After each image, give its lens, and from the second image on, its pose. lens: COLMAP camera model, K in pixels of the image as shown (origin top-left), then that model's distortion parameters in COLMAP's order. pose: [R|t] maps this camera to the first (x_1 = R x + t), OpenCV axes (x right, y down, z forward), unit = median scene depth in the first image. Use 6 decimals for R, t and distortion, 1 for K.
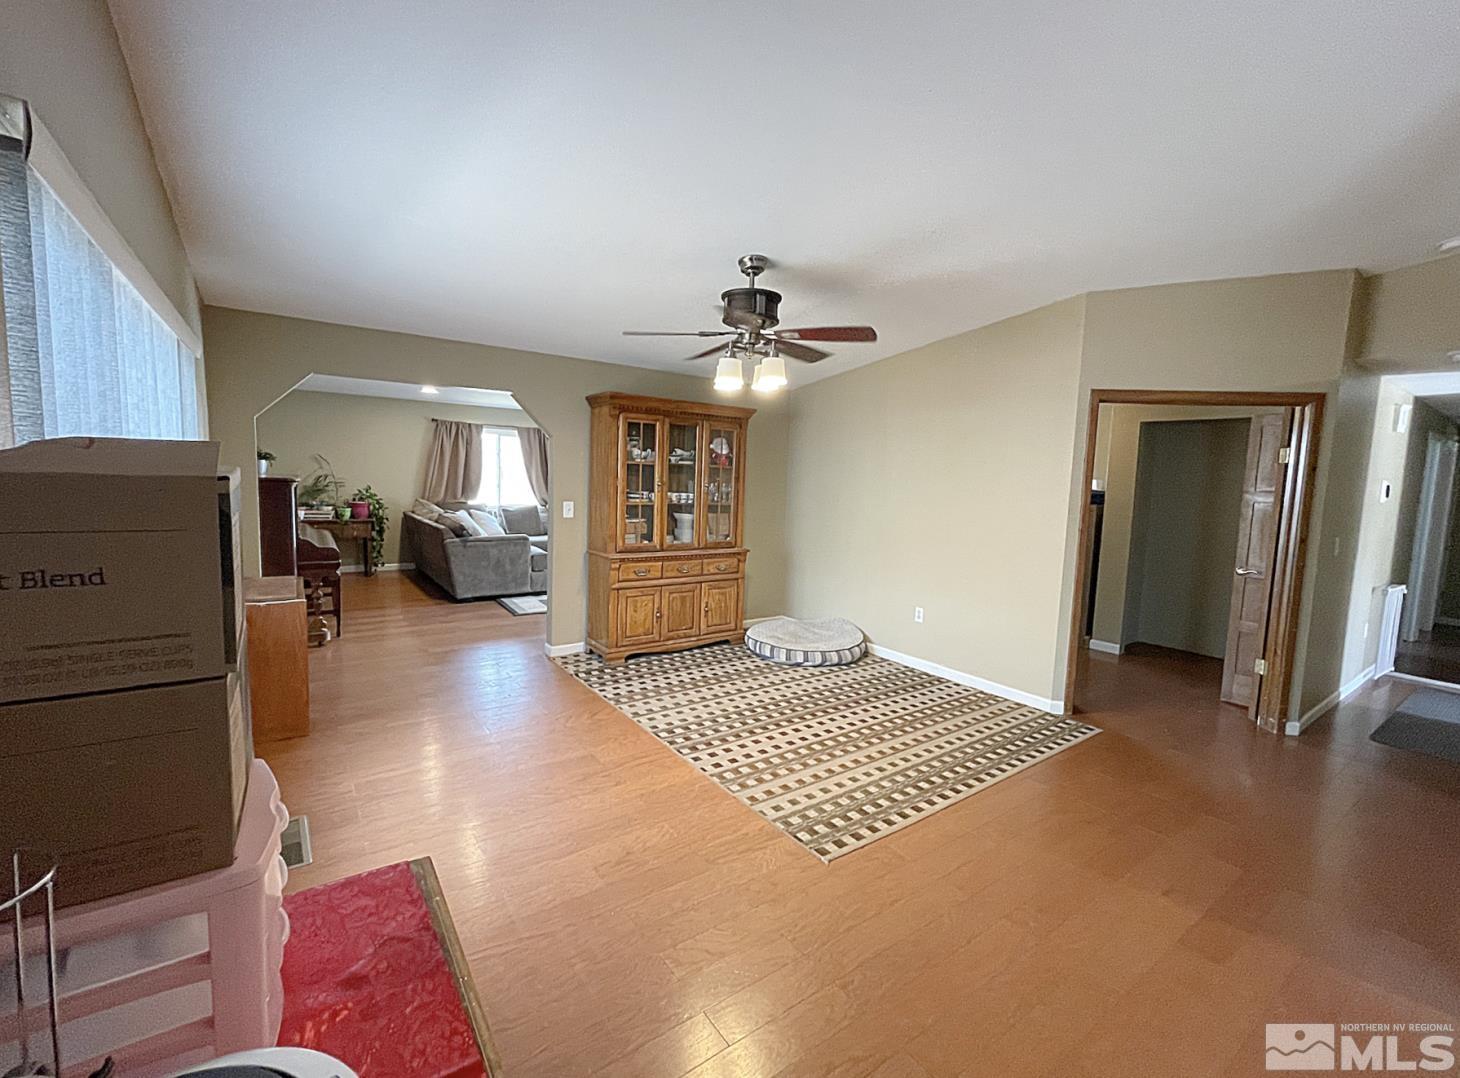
lens RADIAL K [[610.0, 0, 726.6], [0, 610.0, 541.4], [0, 0, 1]] dist [-0.000902, -0.000472]
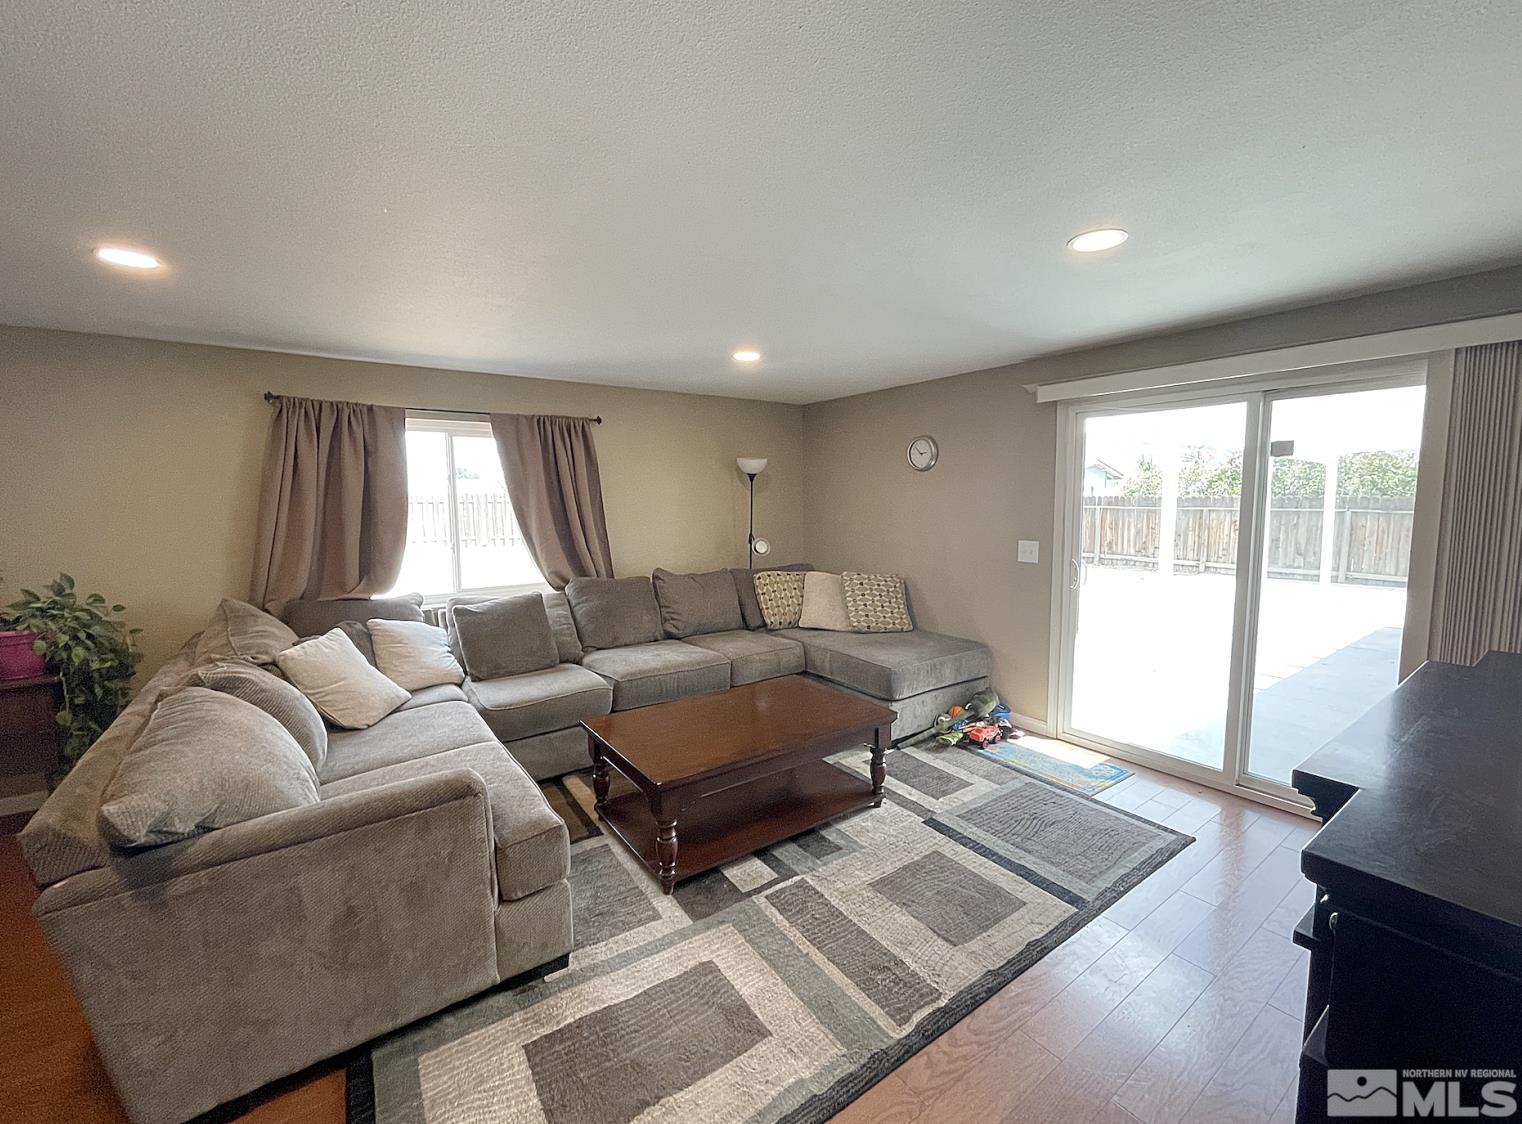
lens RADIAL K [[621.8, 0, 757.4], [0, 621.8, 562.6], [0, 0, 1]] dist [-0.005740, 0.001689]
pose [[0.999021, -0.043717, -0.006705, -0.181424], [0.043660, 0.999012, -0.008354, -0.081891], [0.007063, 0.008053, 0.999943, 0.660838]]
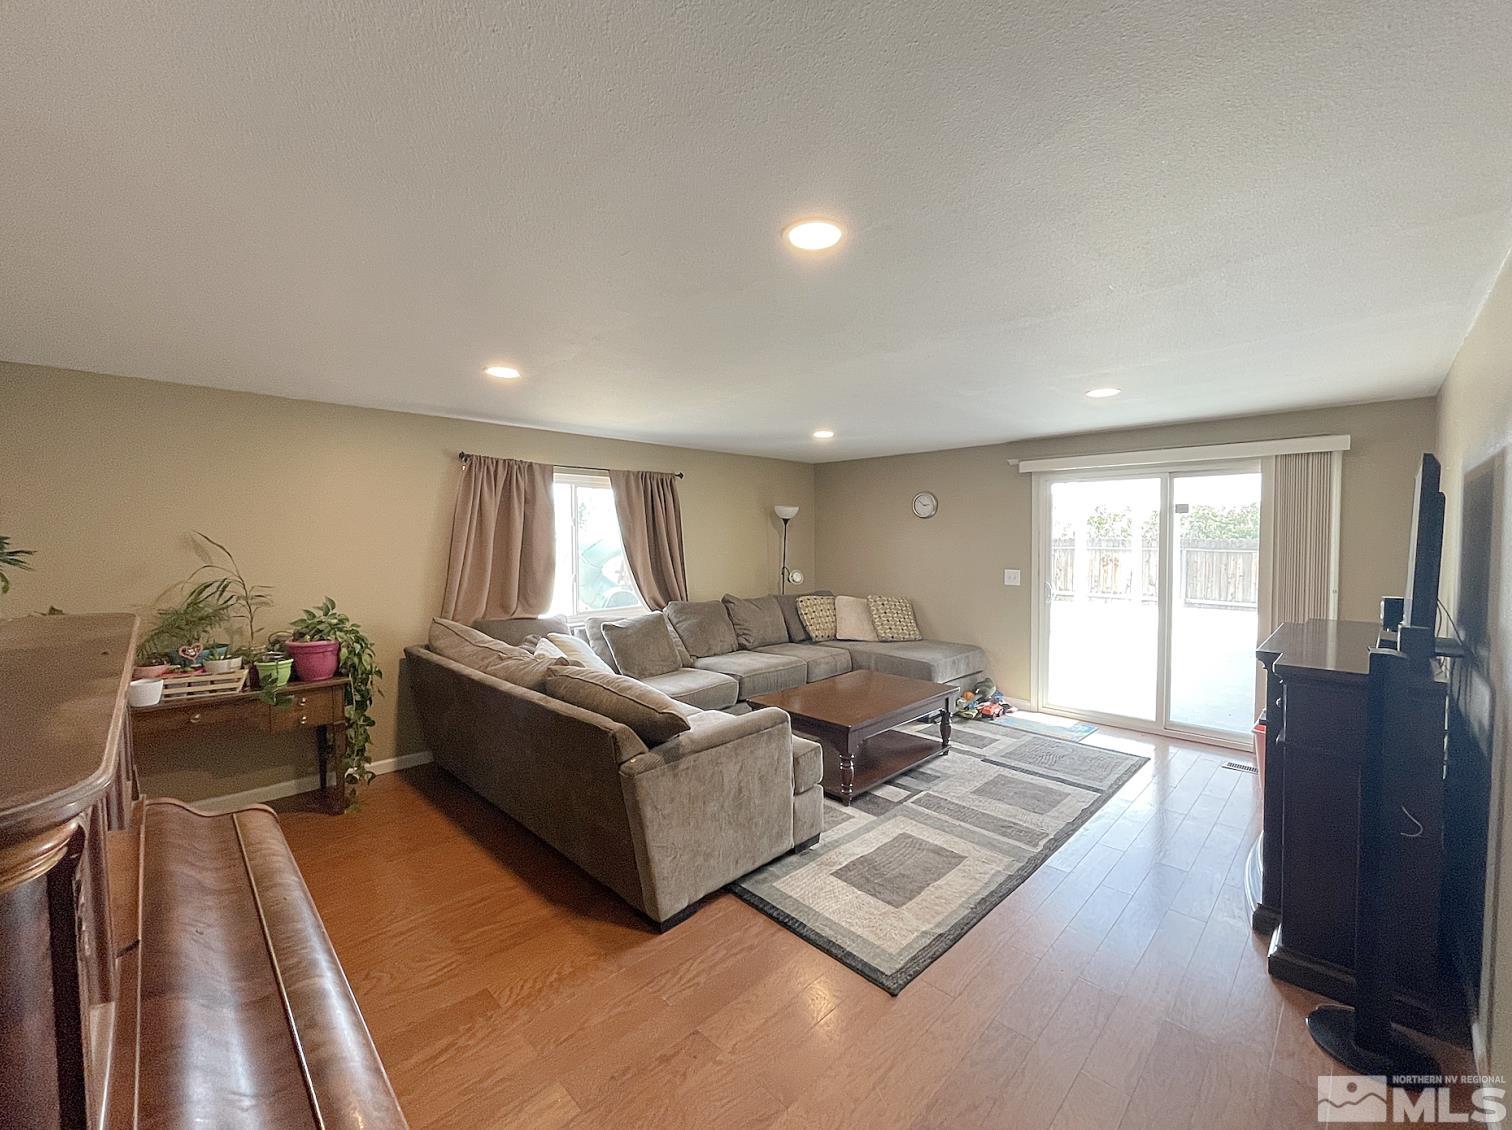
lens RADIAL K [[613.4, 0, 759.0], [0, 613.4, 564.0], [0, 0, 1]] dist [-0.000718, 0.000156]
pose [[0.985114, -0.046829, 0.165399, -0.364900], [0.057496, 0.996523, -0.060299, -0.075129], [-0.162000, 0.068911, 0.984382, 0.526969]]
